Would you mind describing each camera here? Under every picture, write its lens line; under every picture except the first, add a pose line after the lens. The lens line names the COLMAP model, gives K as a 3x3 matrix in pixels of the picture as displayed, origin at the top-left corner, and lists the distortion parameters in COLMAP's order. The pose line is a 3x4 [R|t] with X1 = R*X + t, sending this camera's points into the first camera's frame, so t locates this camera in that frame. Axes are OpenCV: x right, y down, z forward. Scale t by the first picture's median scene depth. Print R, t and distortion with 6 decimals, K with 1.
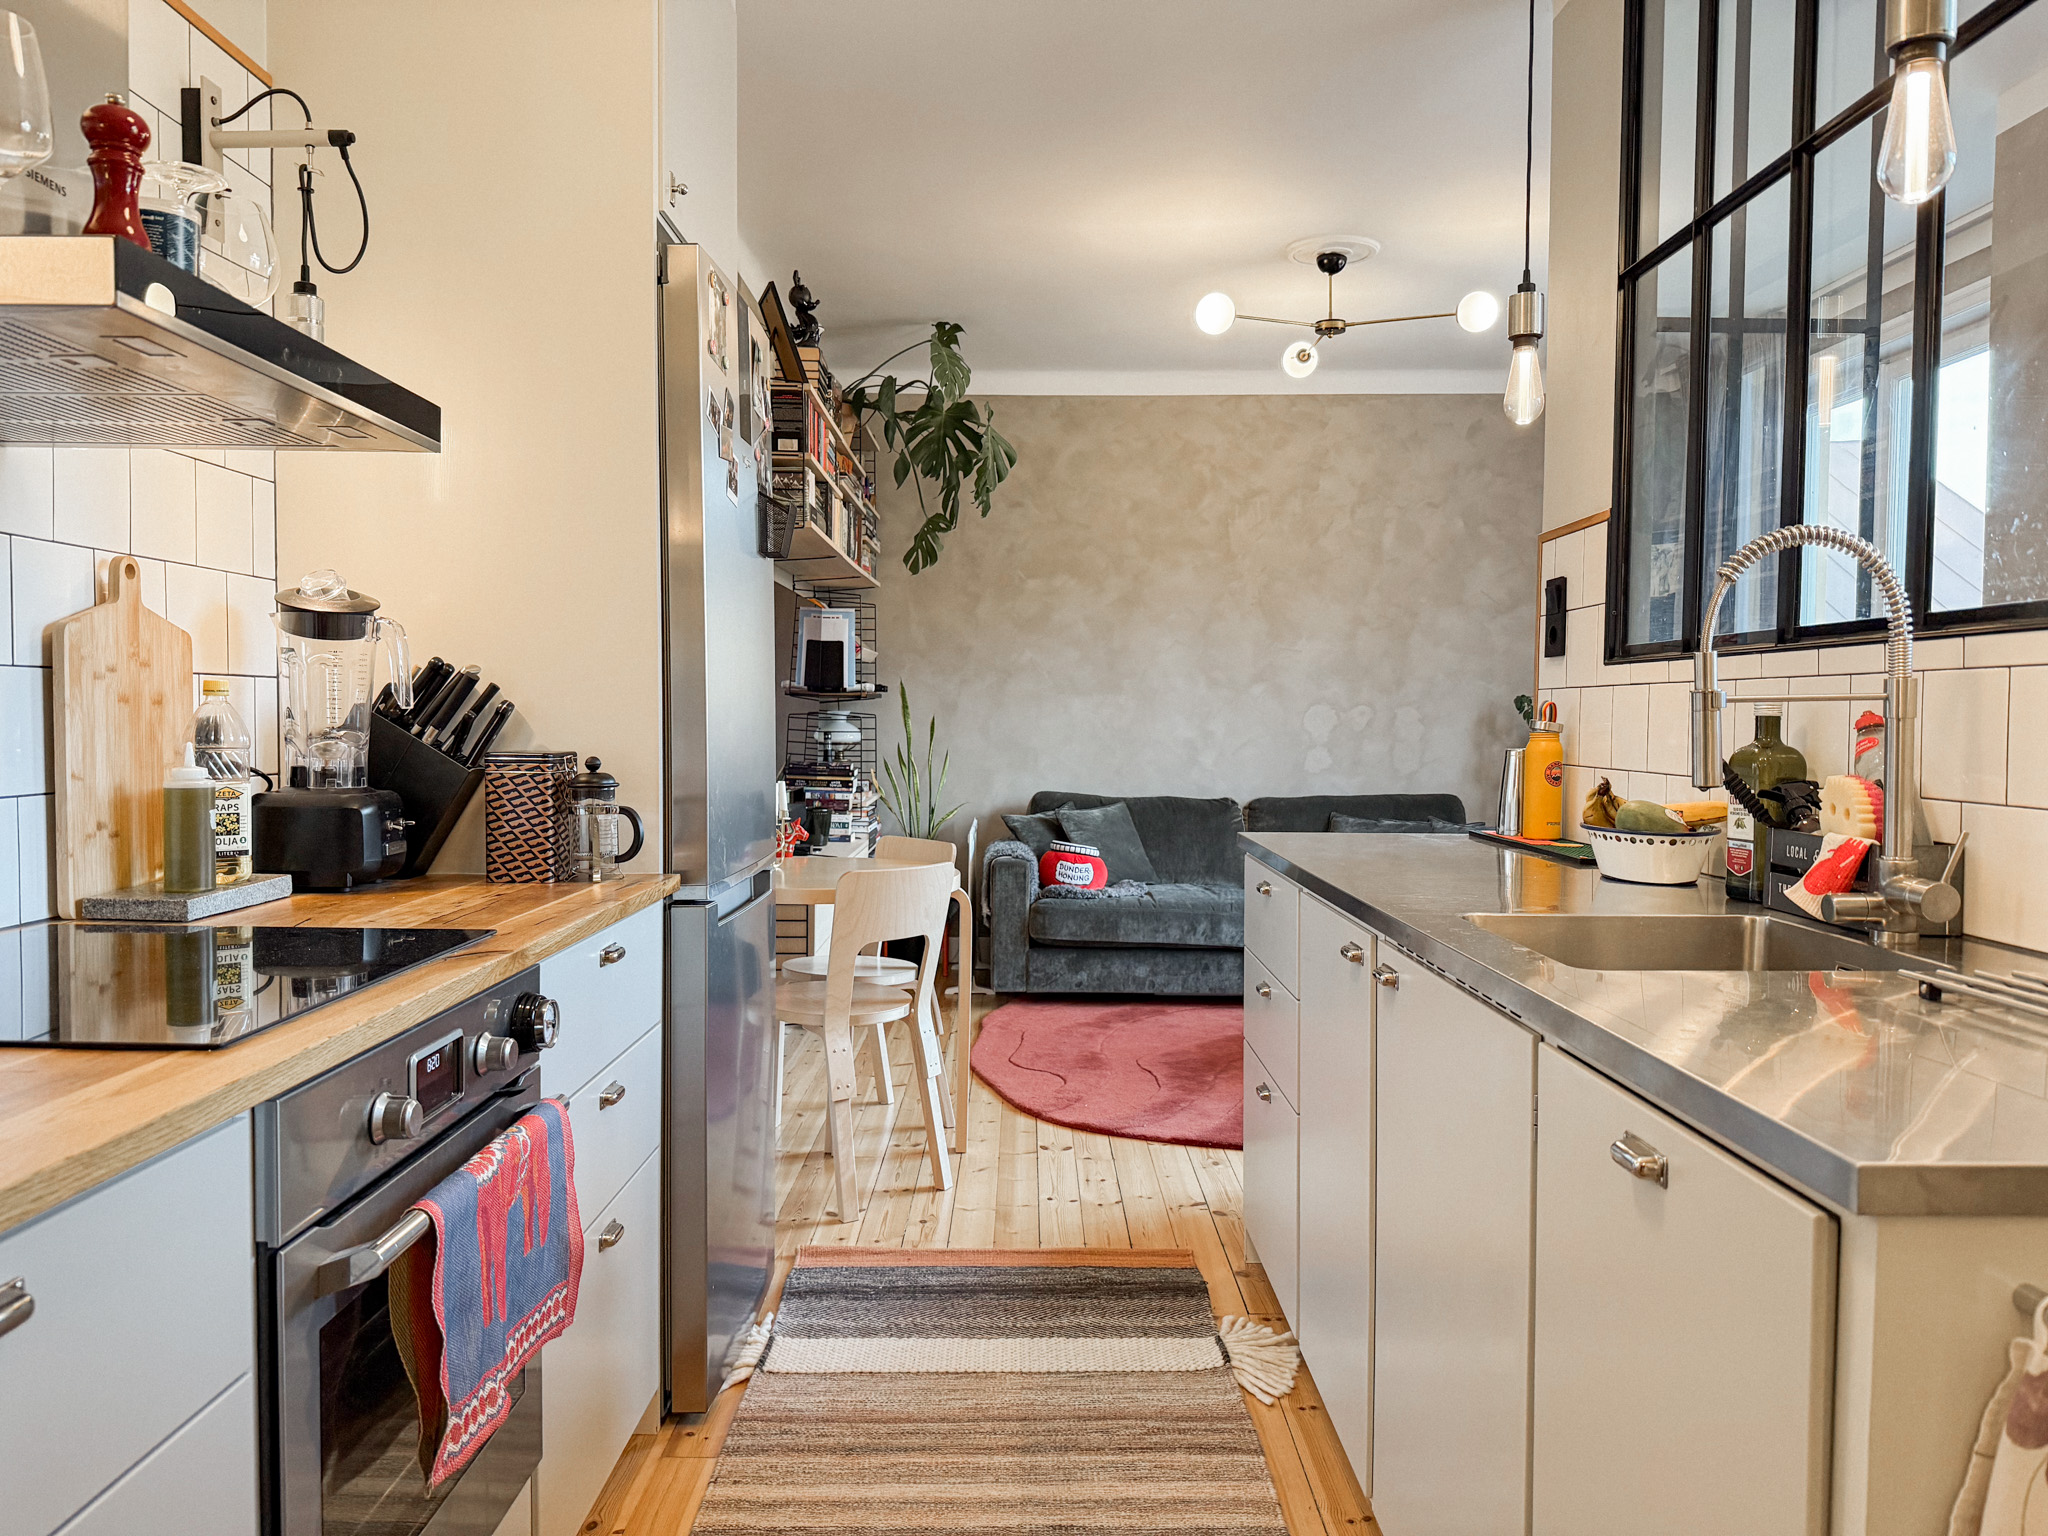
lens RADIAL K [[1440.5, 0, 1024.0], [0, 1440.5, 768.0], [0, 0, 1]] dist [0.133896, -0.165440]
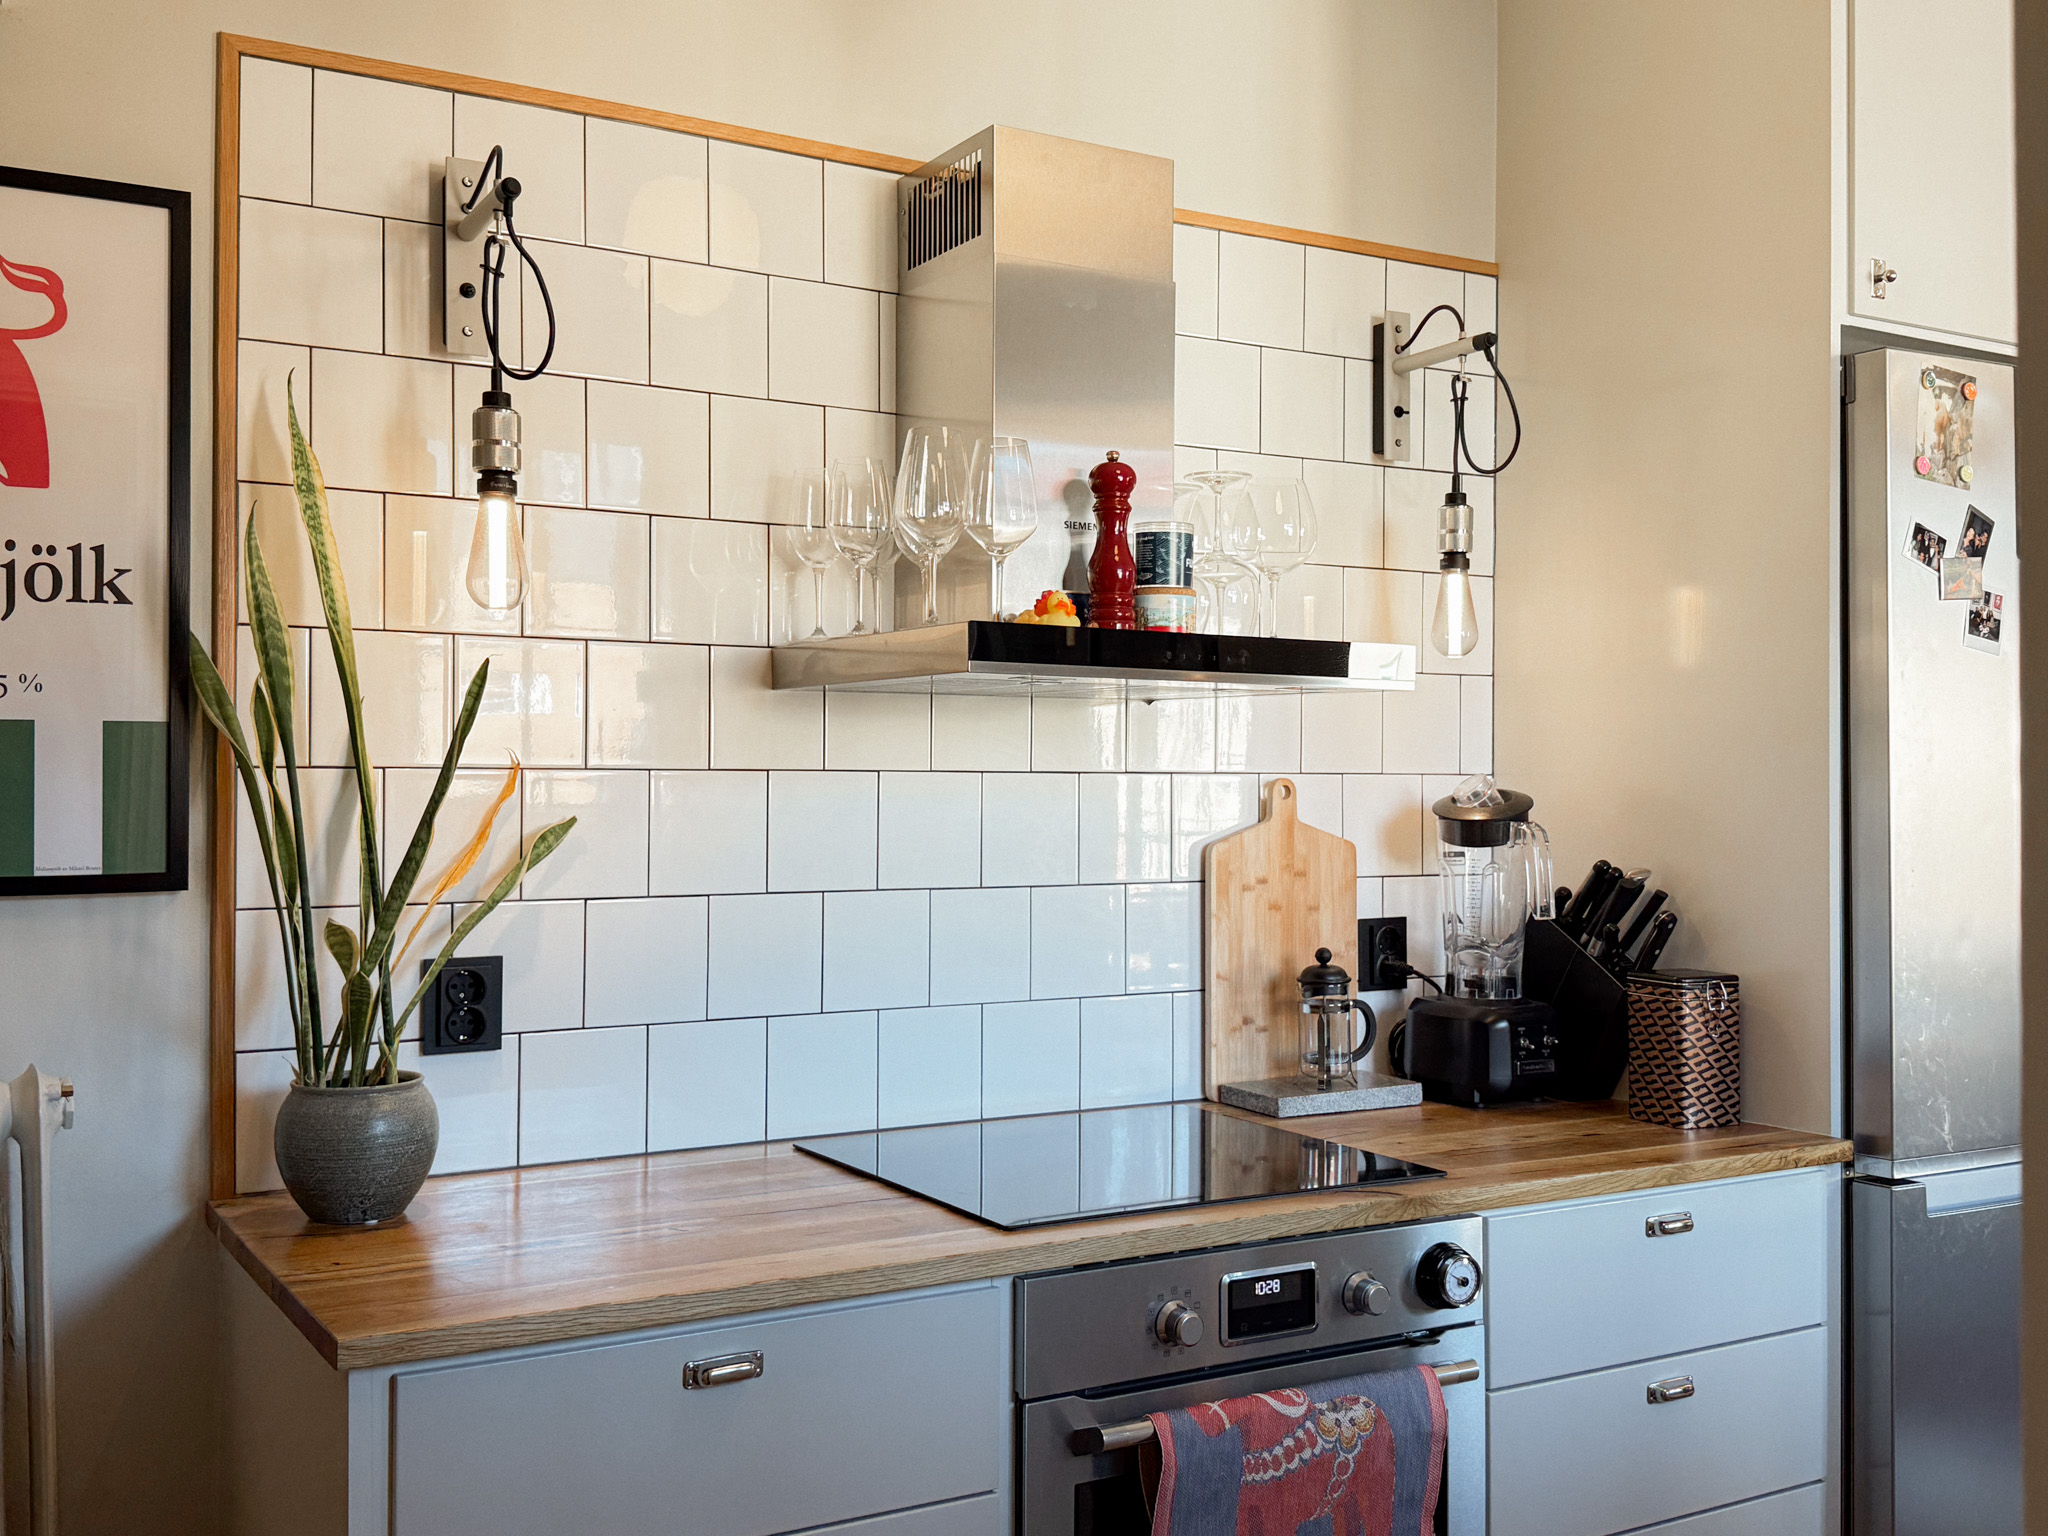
lens RADIAL K [[2122.9, 0, 1061.0], [0, 2122.9, 784.8], [0, 0, 1]] dist [0.125752, -0.253961]
pose [[0.521994, 0.007821, -0.852914, 0.213719], [-0.038813, 0.999140, -0.014591, -0.034851], [0.852066, 0.040720, 0.521848, 0.008870]]
